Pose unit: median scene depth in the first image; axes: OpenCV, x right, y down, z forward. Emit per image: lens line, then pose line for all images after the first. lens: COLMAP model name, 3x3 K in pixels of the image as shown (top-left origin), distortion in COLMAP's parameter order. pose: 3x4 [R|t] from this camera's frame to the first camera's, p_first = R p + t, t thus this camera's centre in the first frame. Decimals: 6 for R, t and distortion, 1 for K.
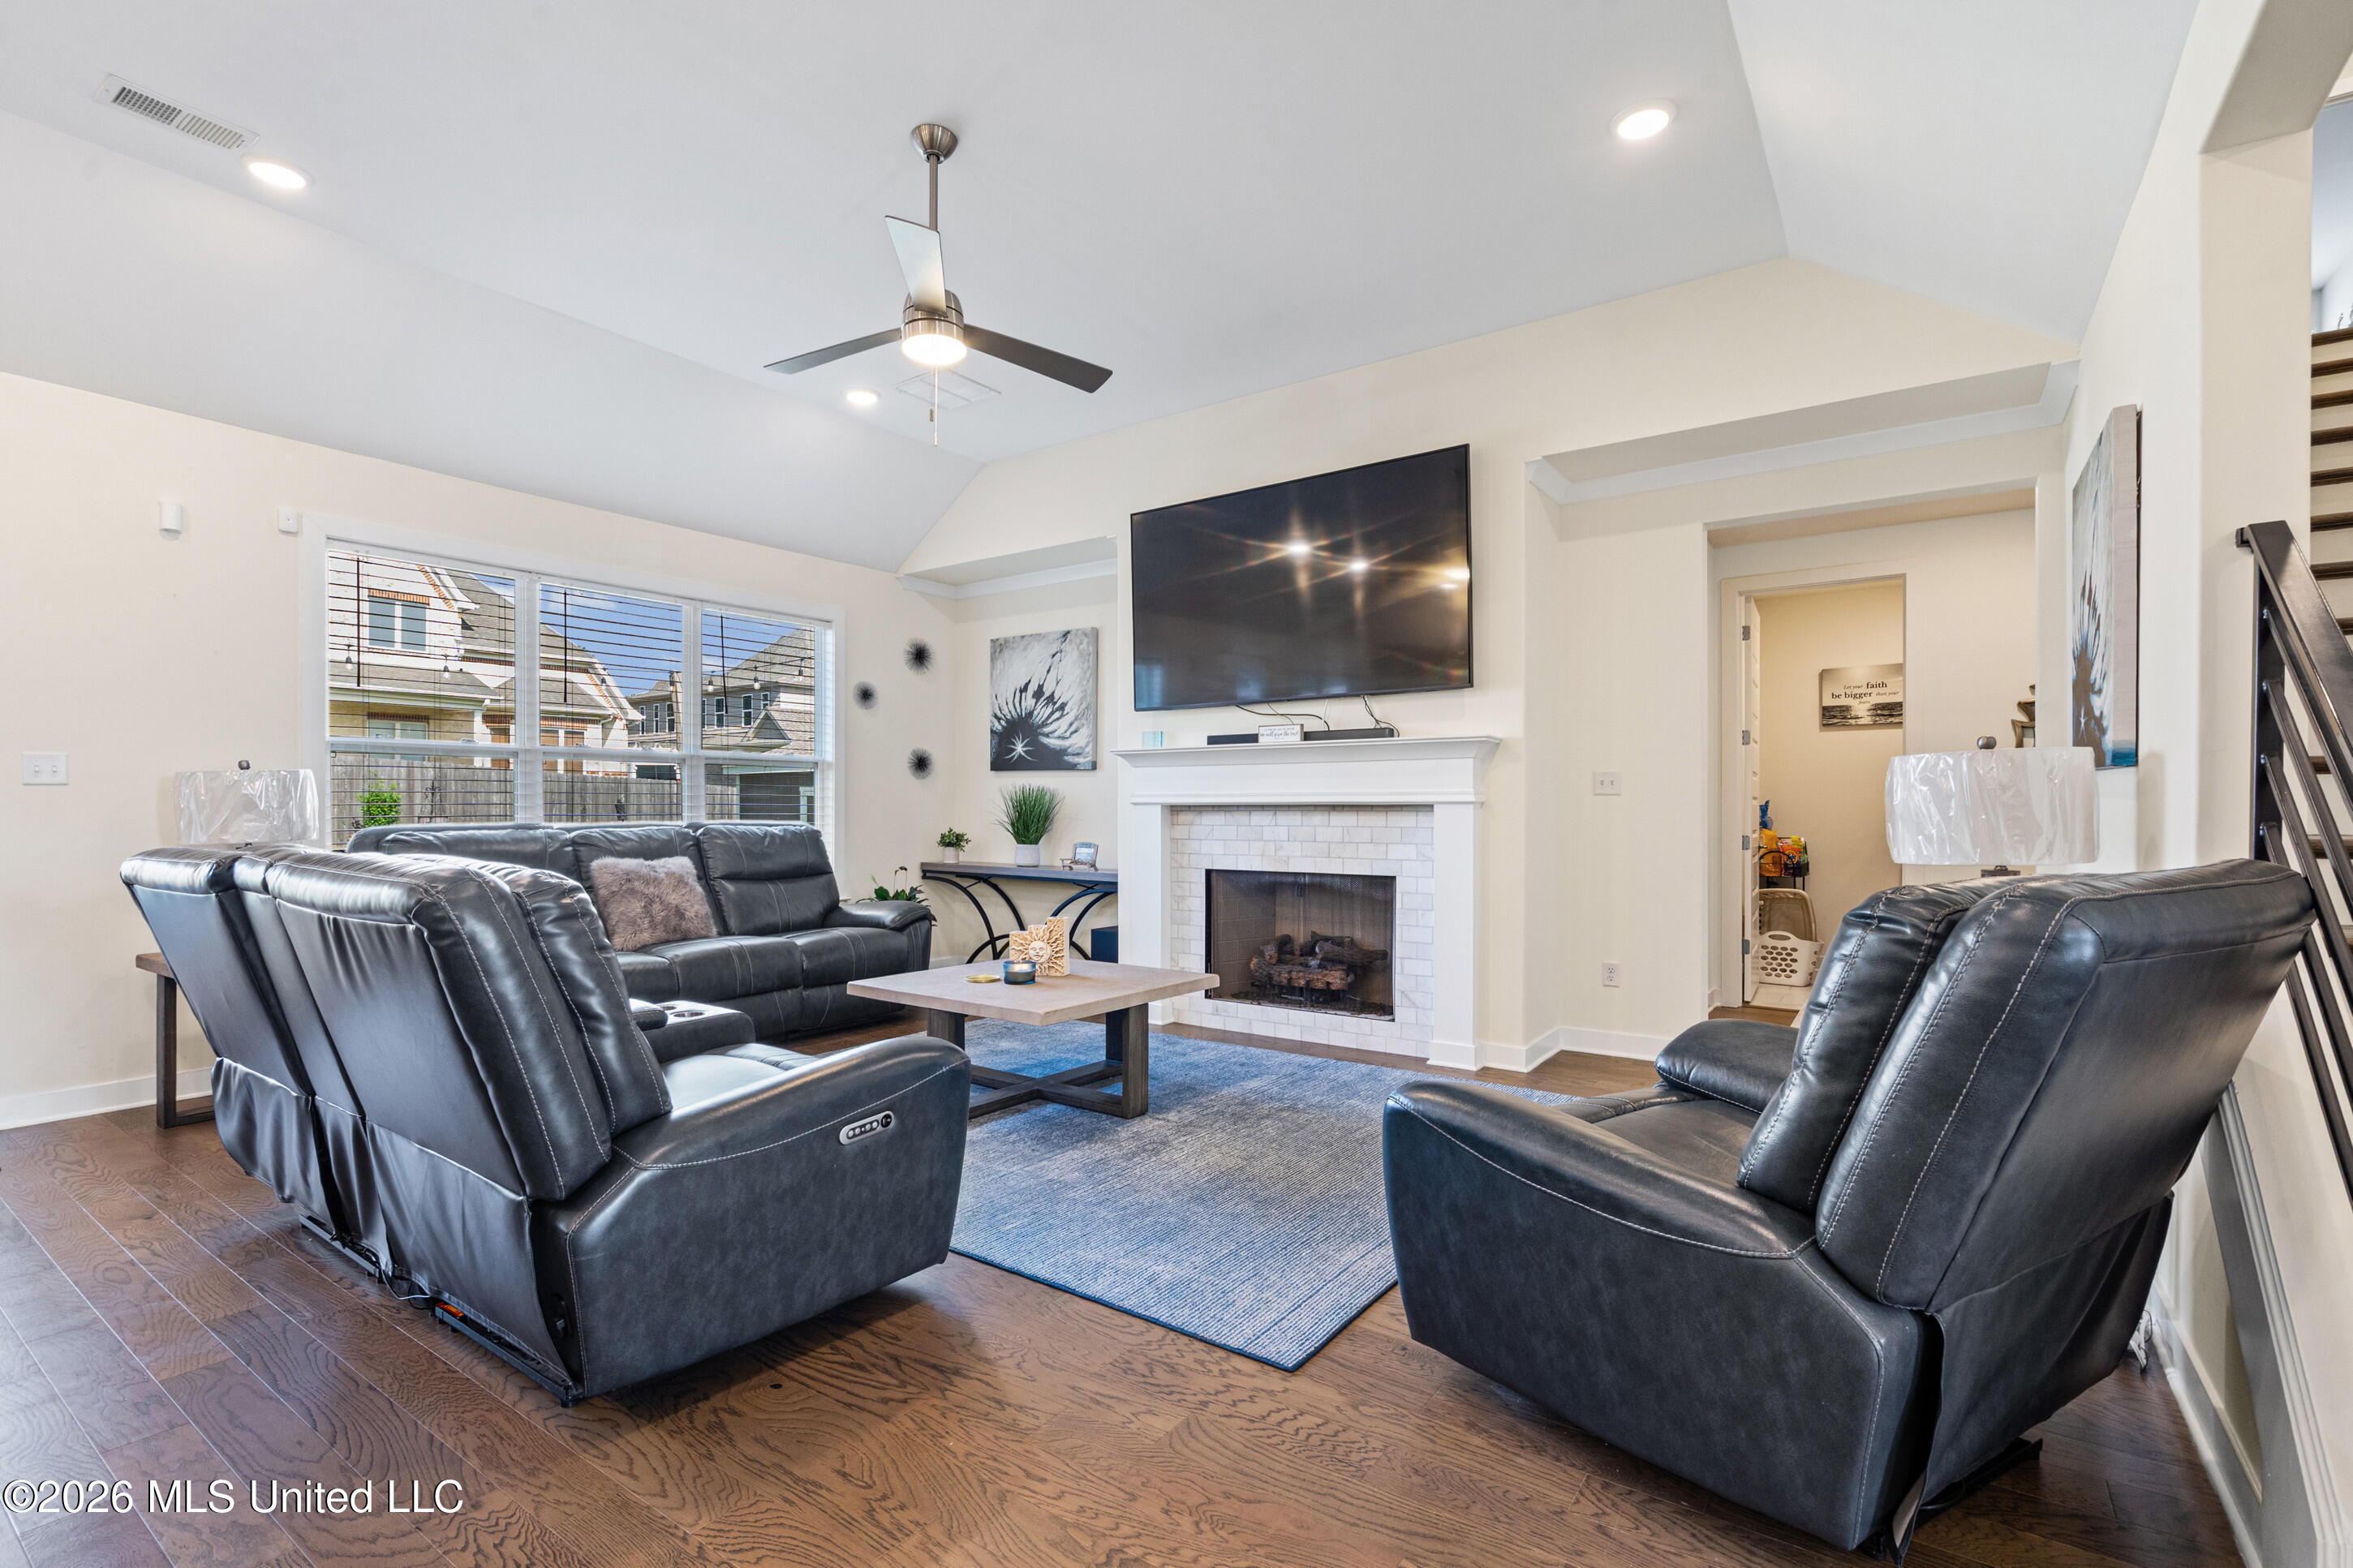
lens RADIAL K [[1085.3, 0, 1162.1], [0, 1085.3, 832.1], [0, 0, 1]] dist [-0.003982, 0.001369]
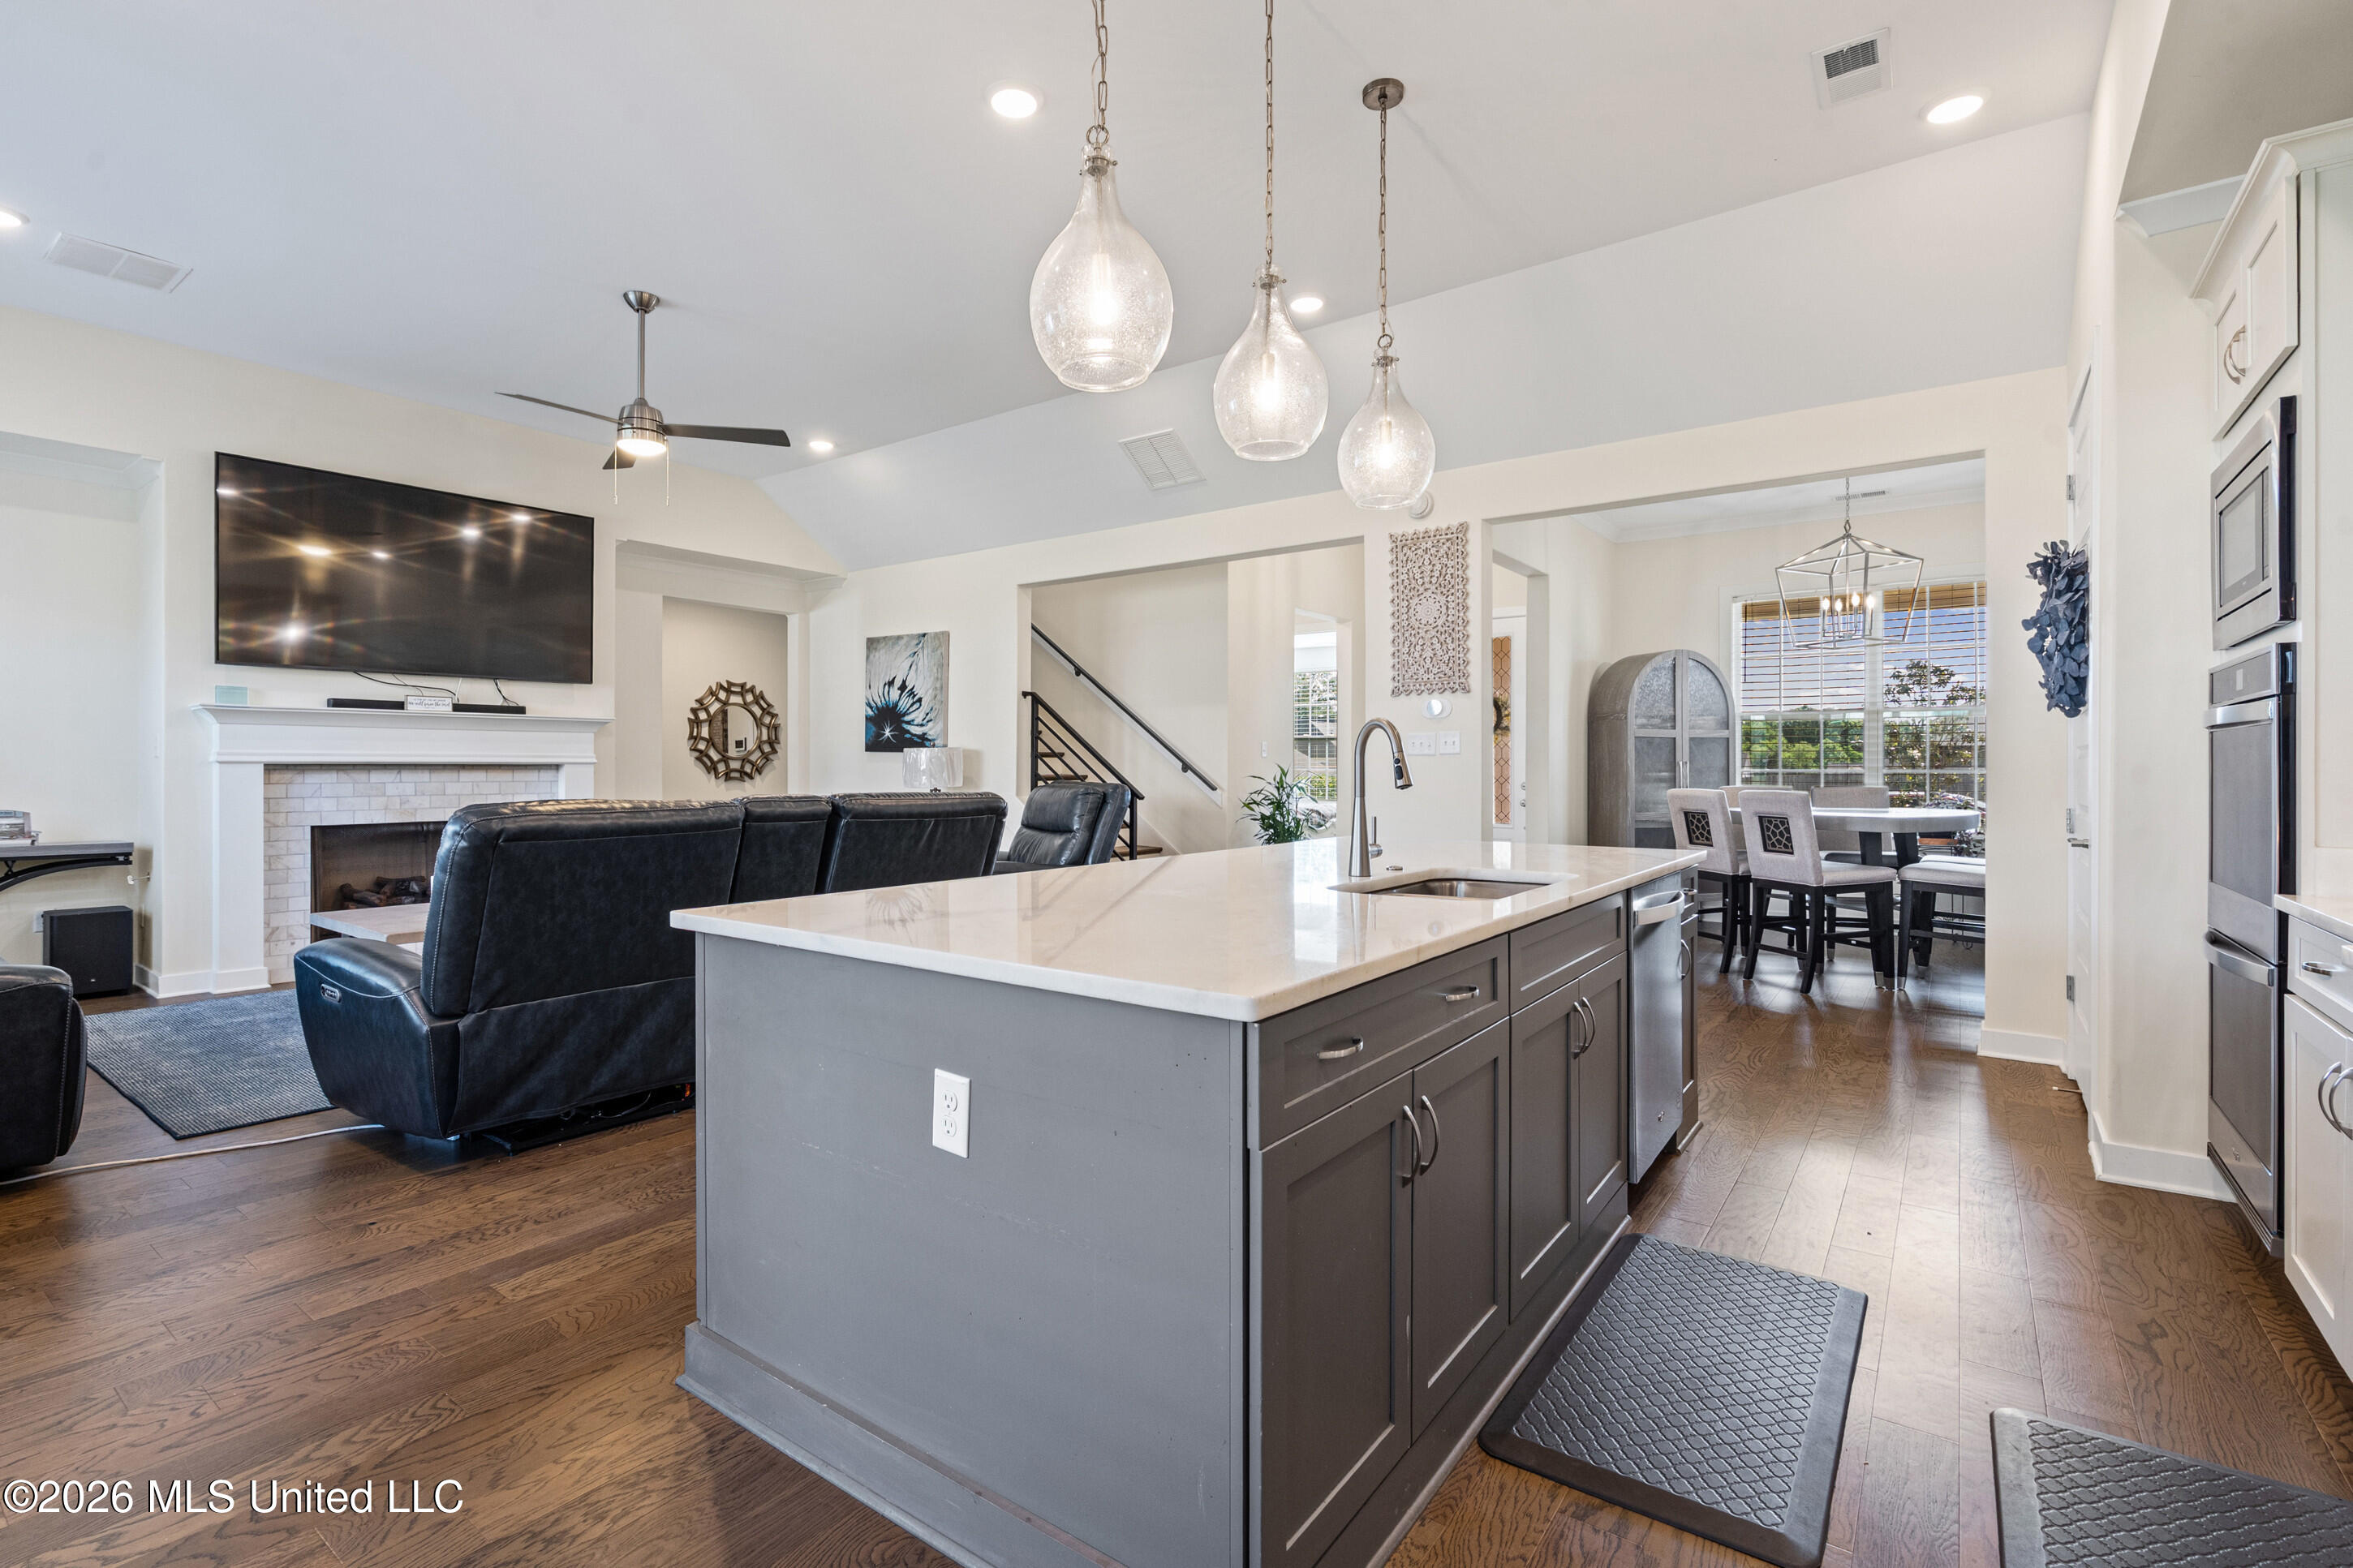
lens RADIAL K [[1085.3, 0, 1159.1], [0, 1085.3, 772.4], [0, 0, 1]] dist [-0.003982, 0.001369]
pose [[0.027094, -0.005035, 0.999620, -0.986022], [0.021174, 0.999766, 0.004462, -0.004640], [-0.999409, 0.021045, 0.027194, 0.170254]]
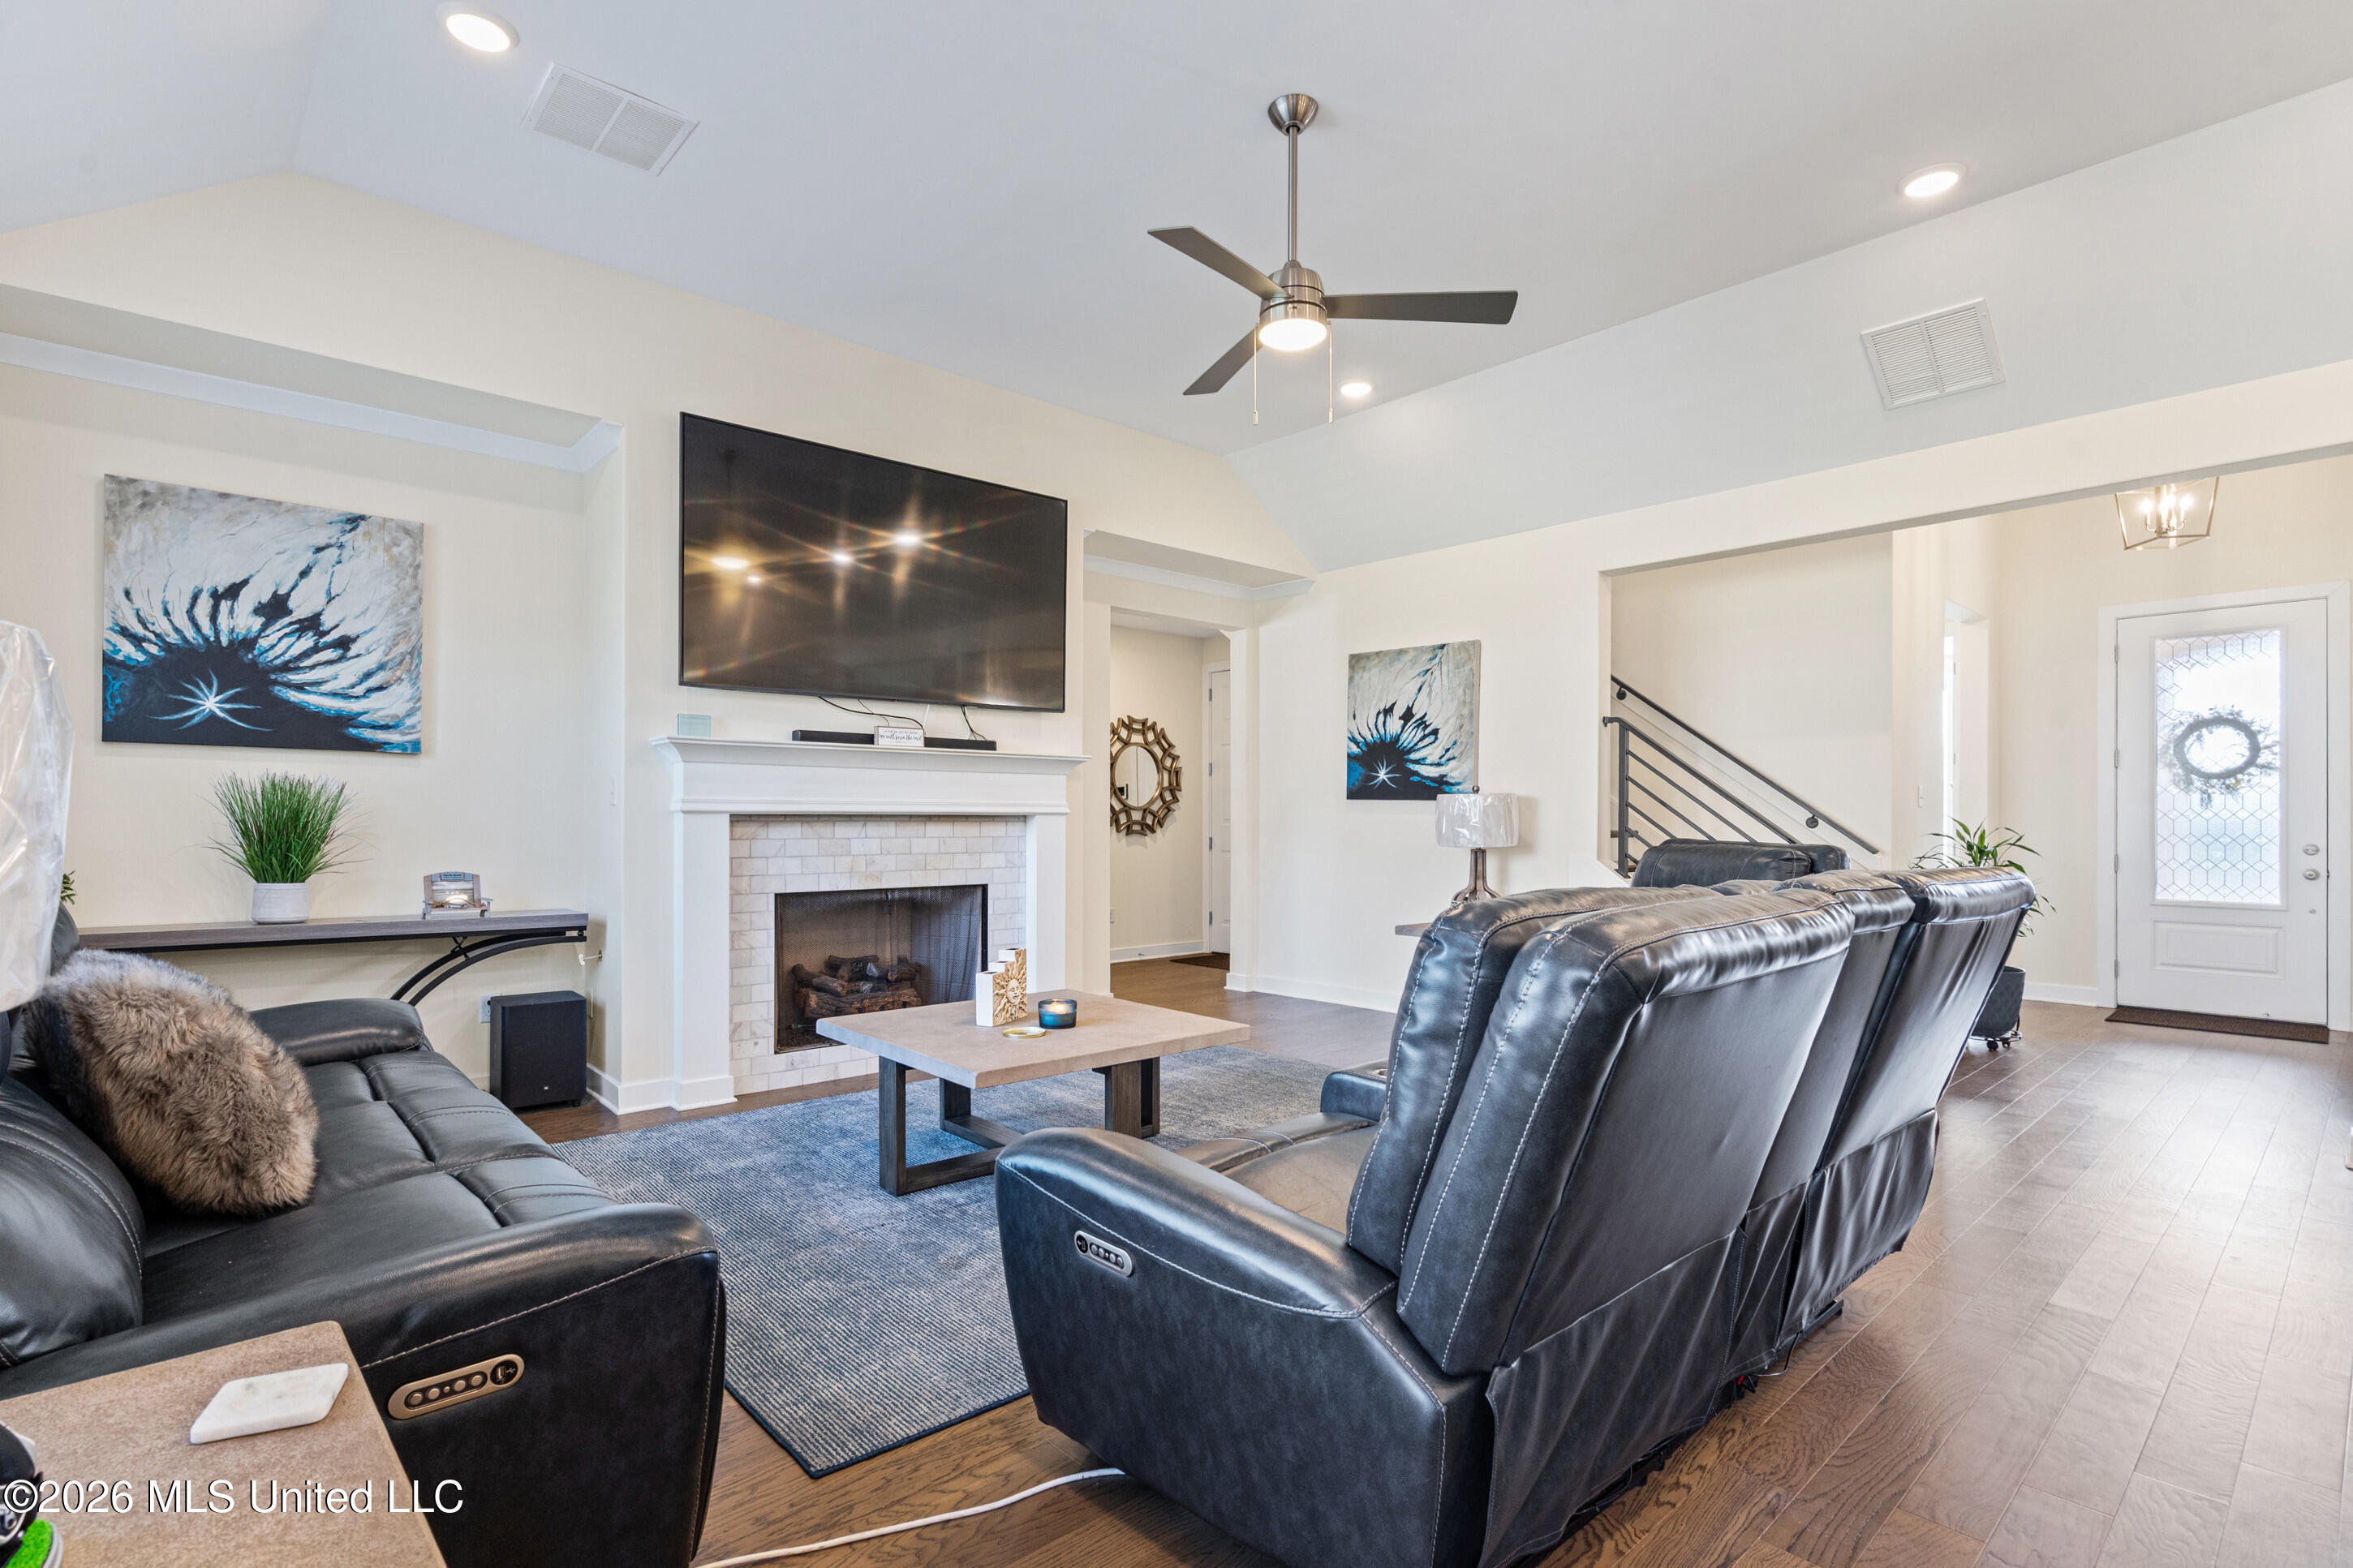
lens RADIAL K [[1085.3, 0, 1143.4], [0, 1085.3, 827.9], [0, 0, 1]] dist [-0.003982, 0.001369]
pose [[0.218812, -0.008633, 0.975729, -0.700700], [0.018462, 0.999818, 0.004706, -0.013743], [-0.975592, 0.016984, 0.218932, 0.567603]]
